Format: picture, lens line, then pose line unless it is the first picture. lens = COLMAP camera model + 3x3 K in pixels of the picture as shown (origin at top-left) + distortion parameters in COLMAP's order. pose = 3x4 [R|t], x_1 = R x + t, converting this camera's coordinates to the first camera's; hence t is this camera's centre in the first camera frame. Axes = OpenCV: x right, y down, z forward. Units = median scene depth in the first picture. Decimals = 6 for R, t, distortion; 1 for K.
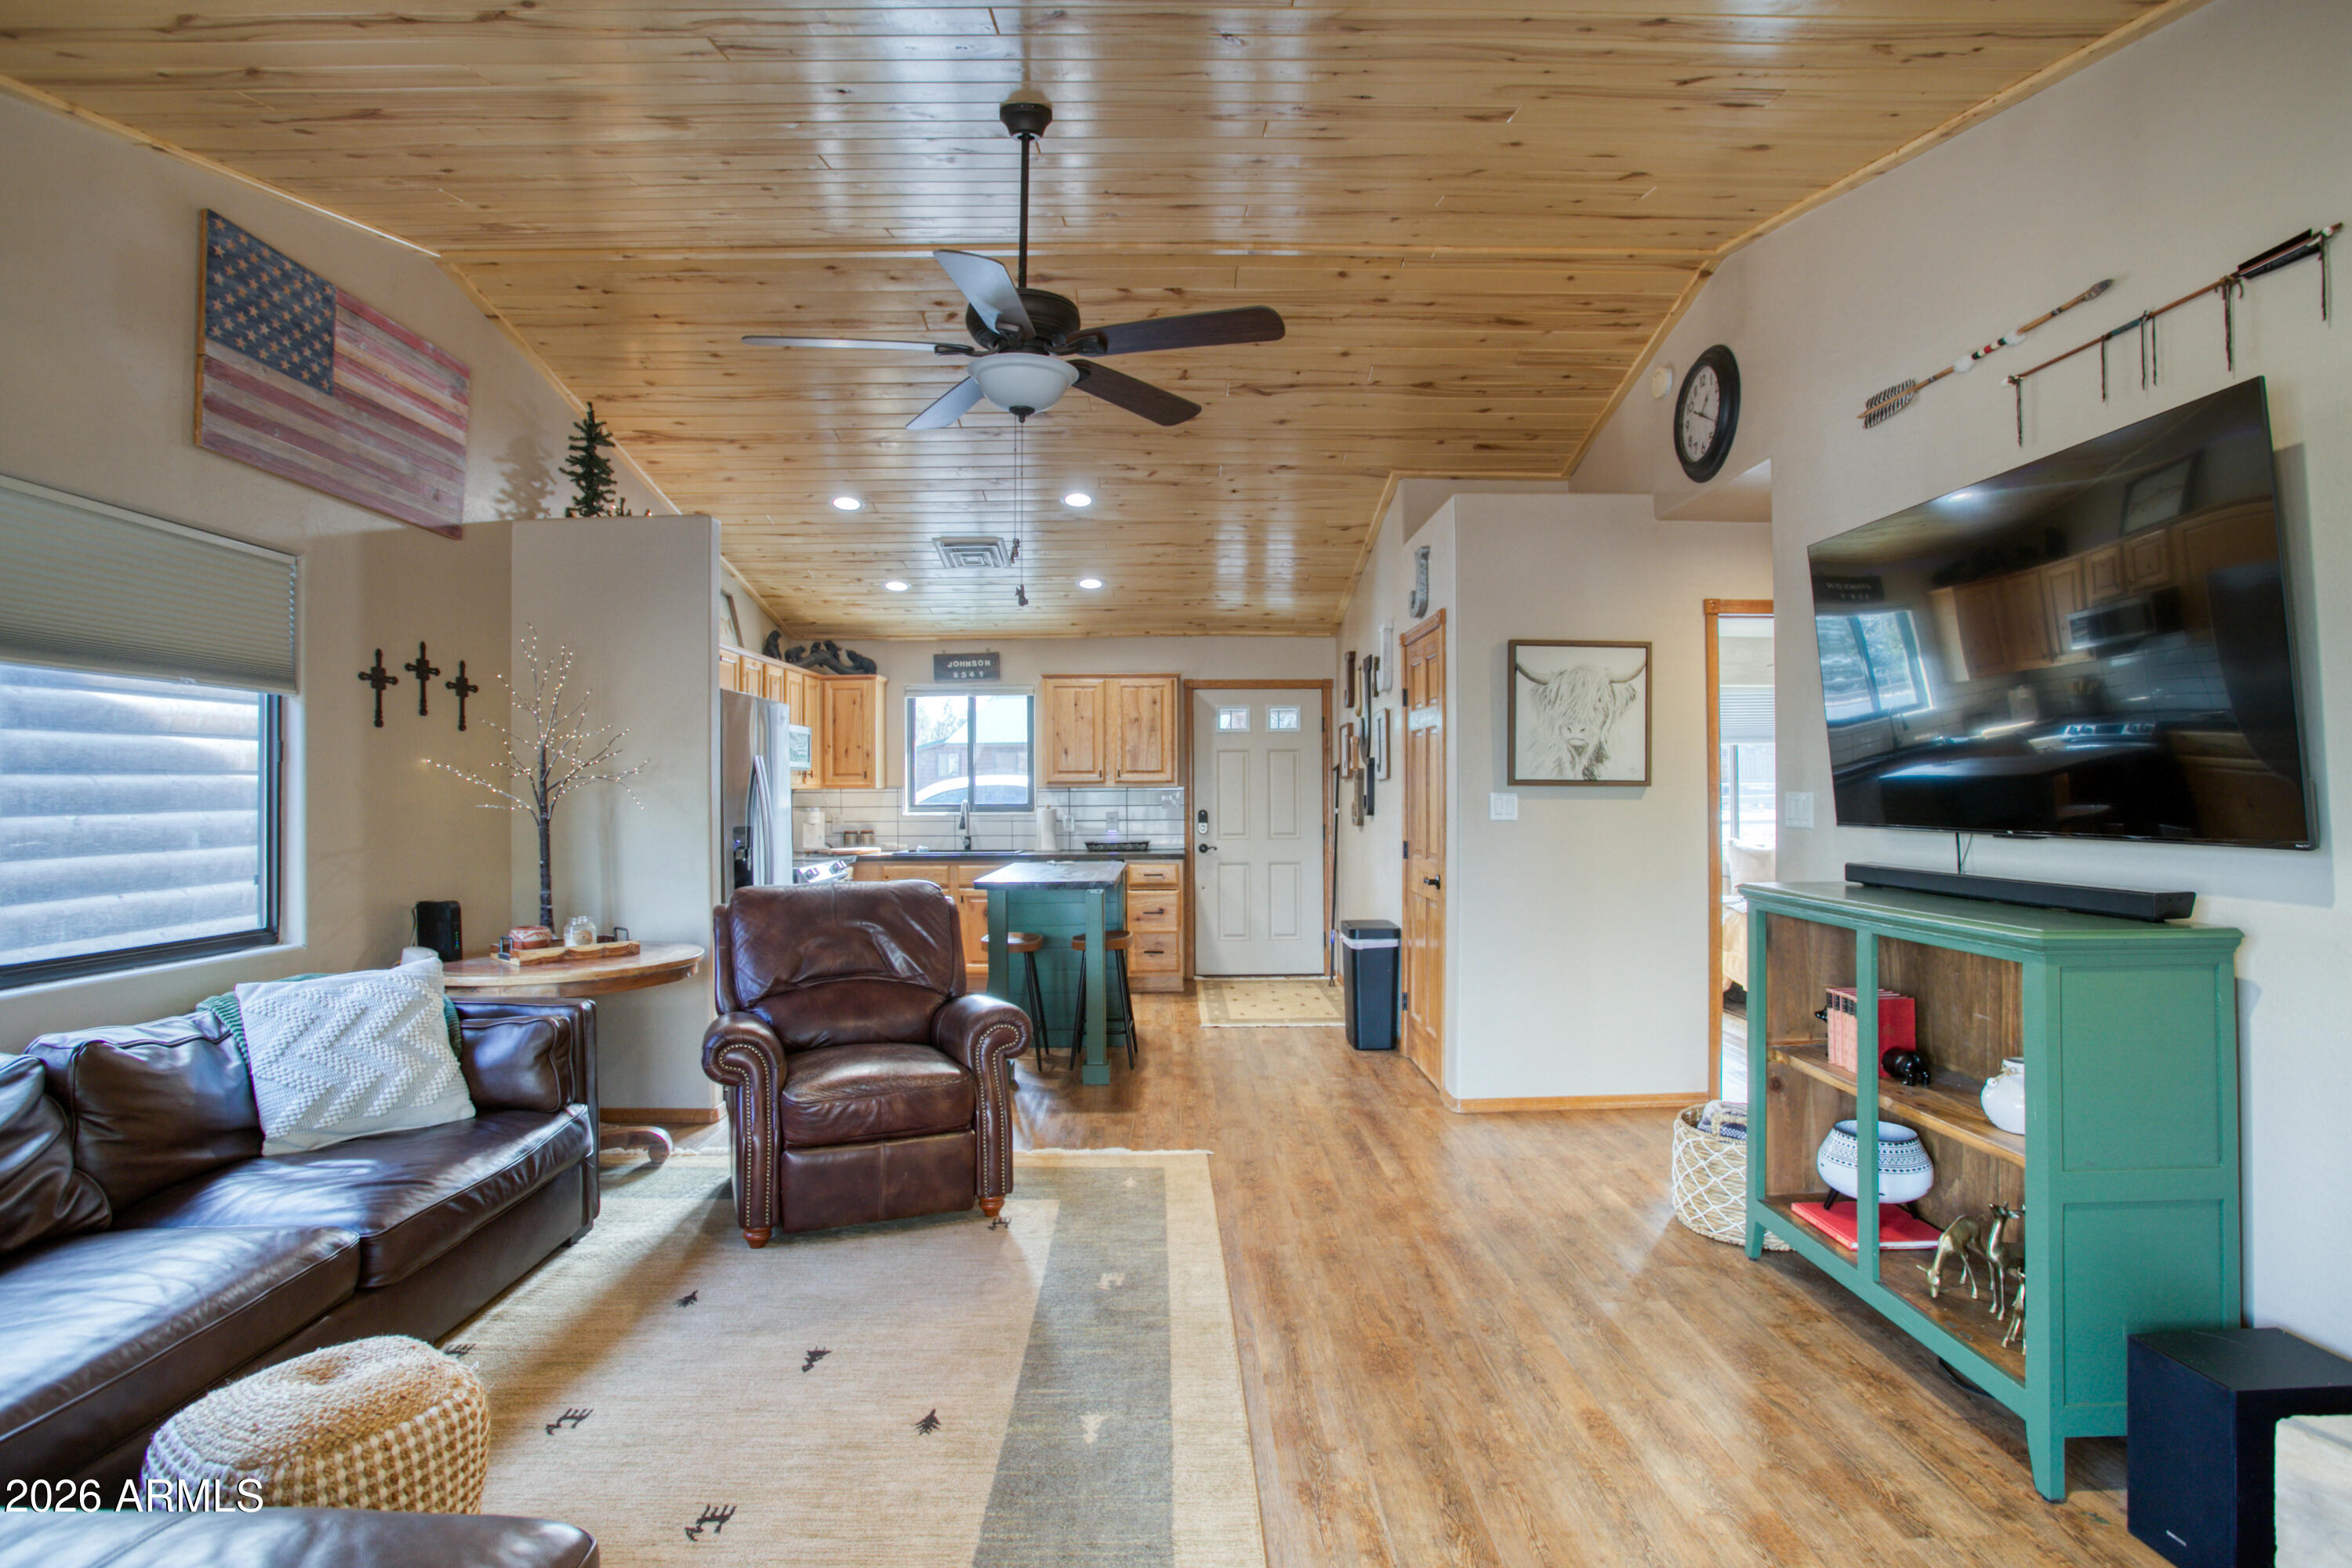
lens RADIAL K [[1157.4, 0, 1189.8], [0, 1157.4, 780.5], [0, 0, 1]] dist [-0.079051, 0.032175]
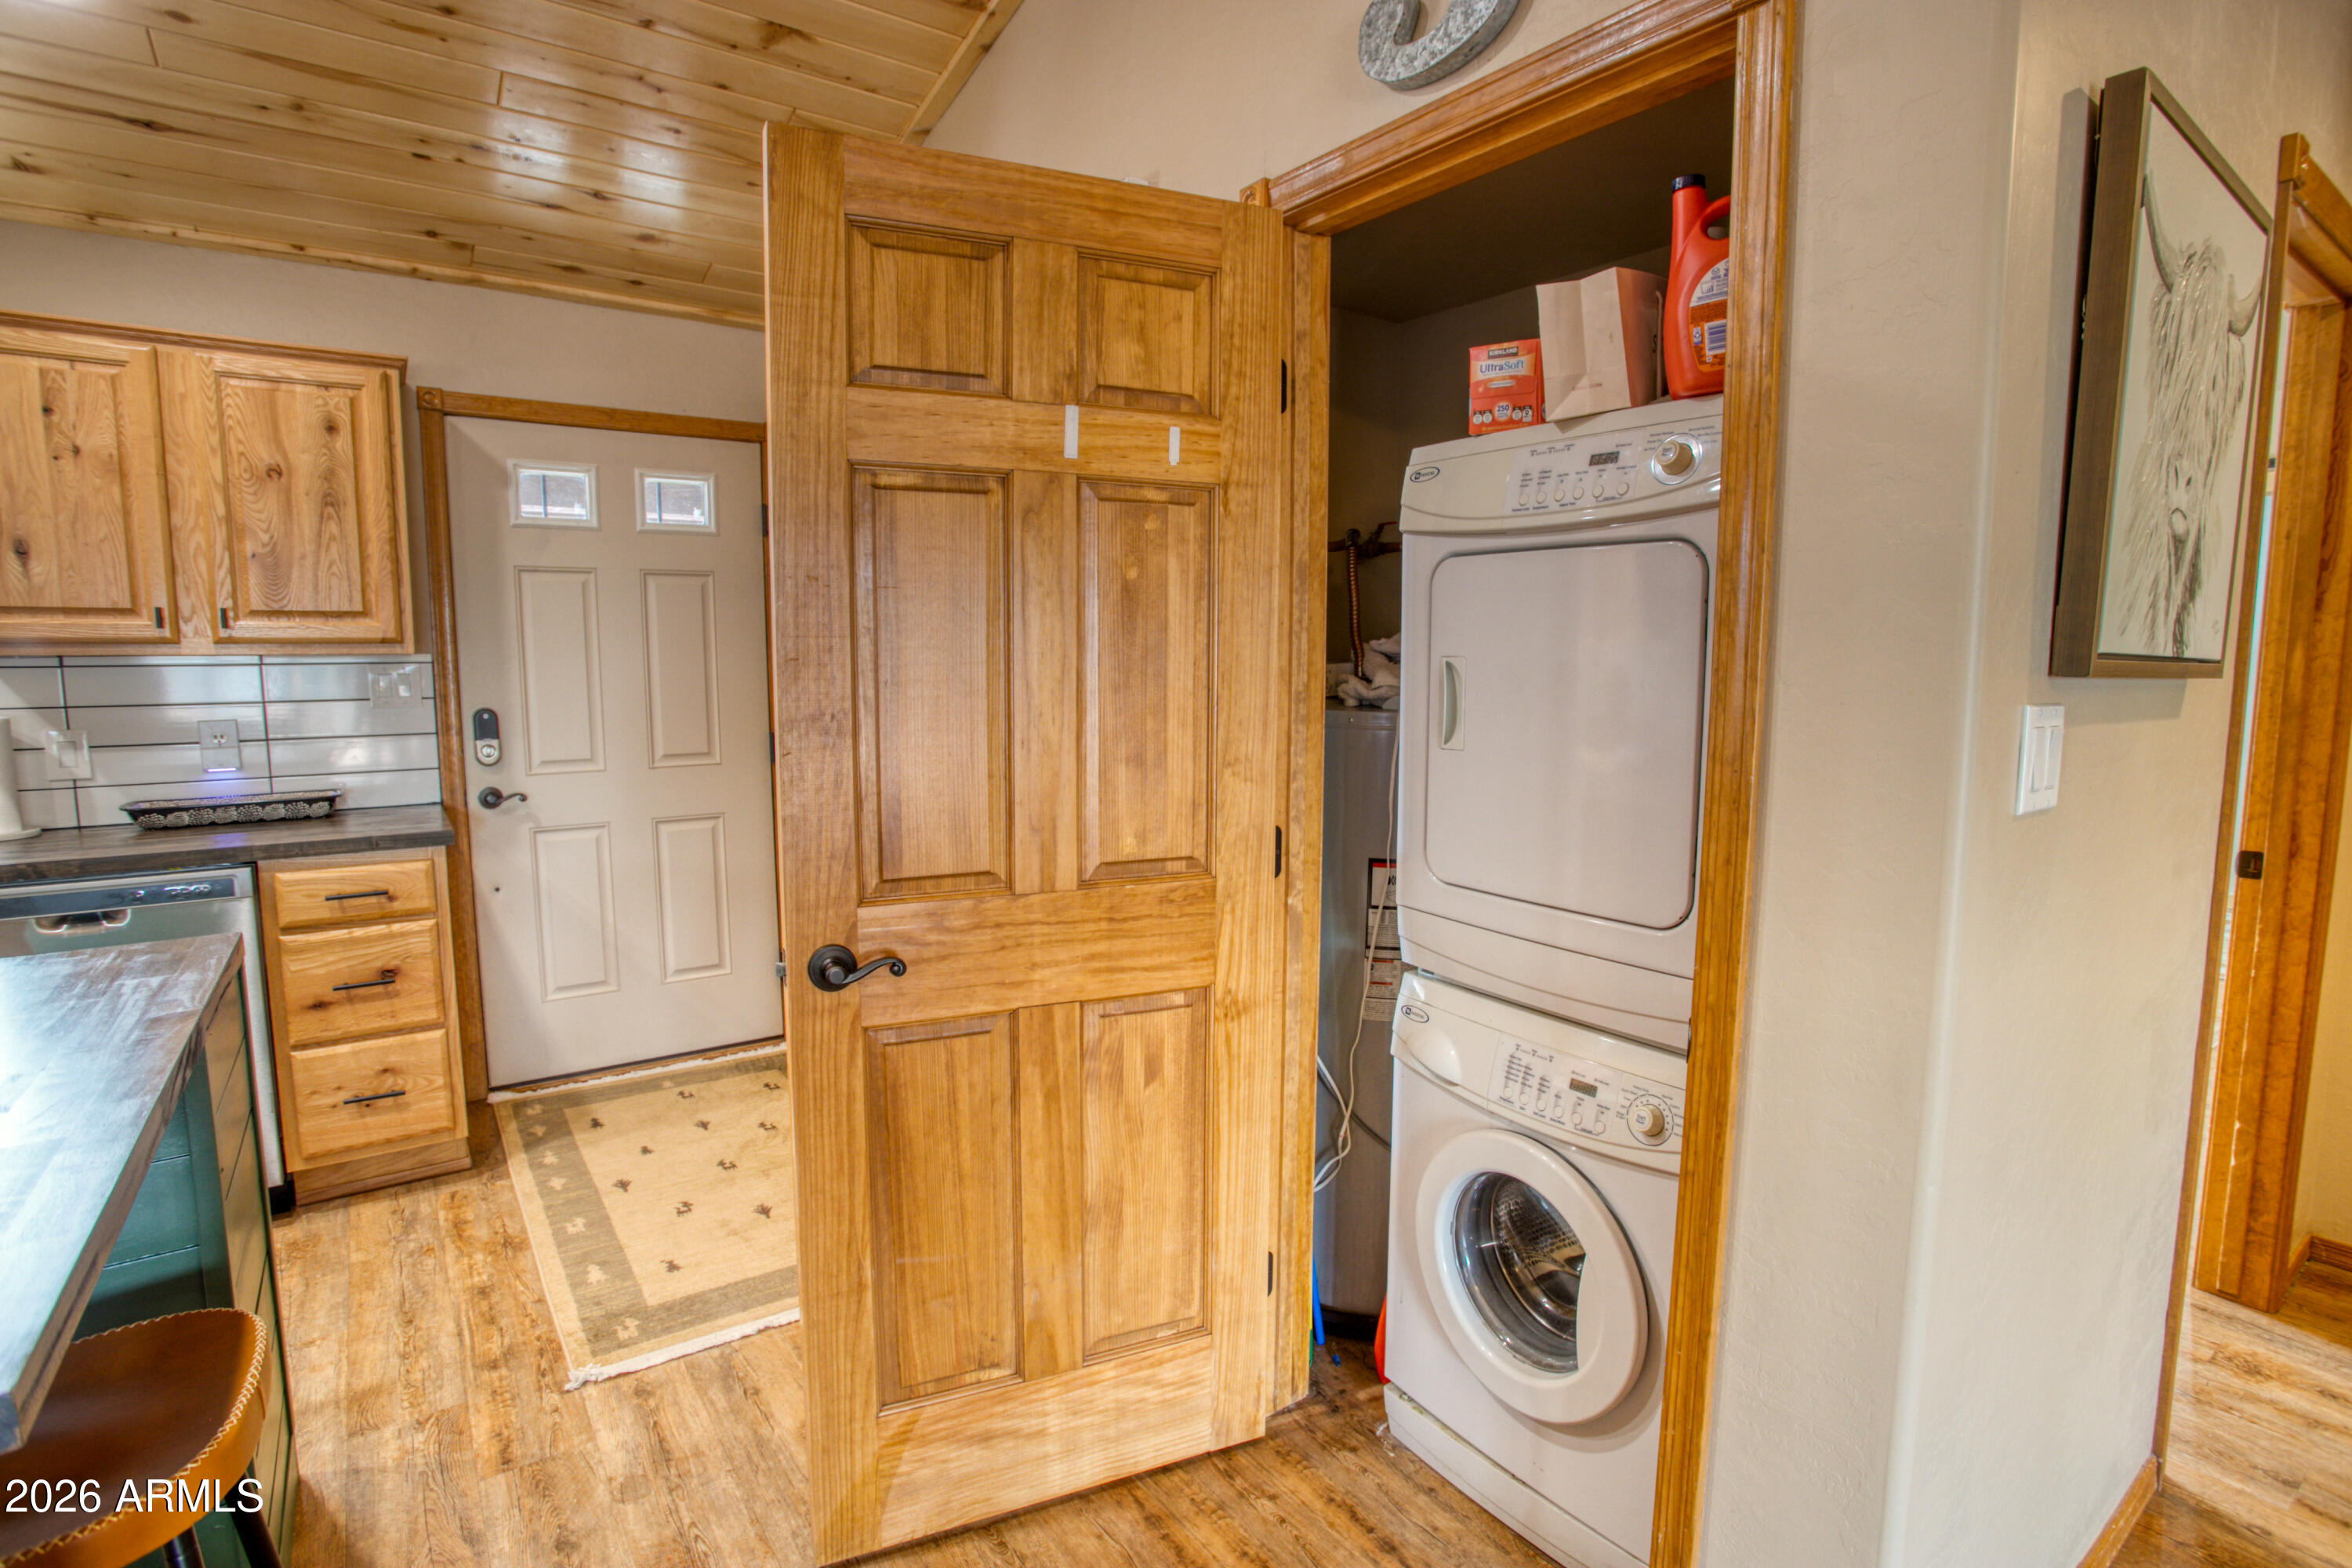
lens RADIAL K [[1157.4, 0, 1189.8], [0, 1157.4, 780.5], [0, 0, 1]] dist [-0.079051, 0.032175]
pose [[0.819231, -0.056753, 0.570648, -0.014303], [-0.016341, 0.992376, 0.122155, -0.003105], [-0.573230, -0.109398, 0.812058, 0.519739]]
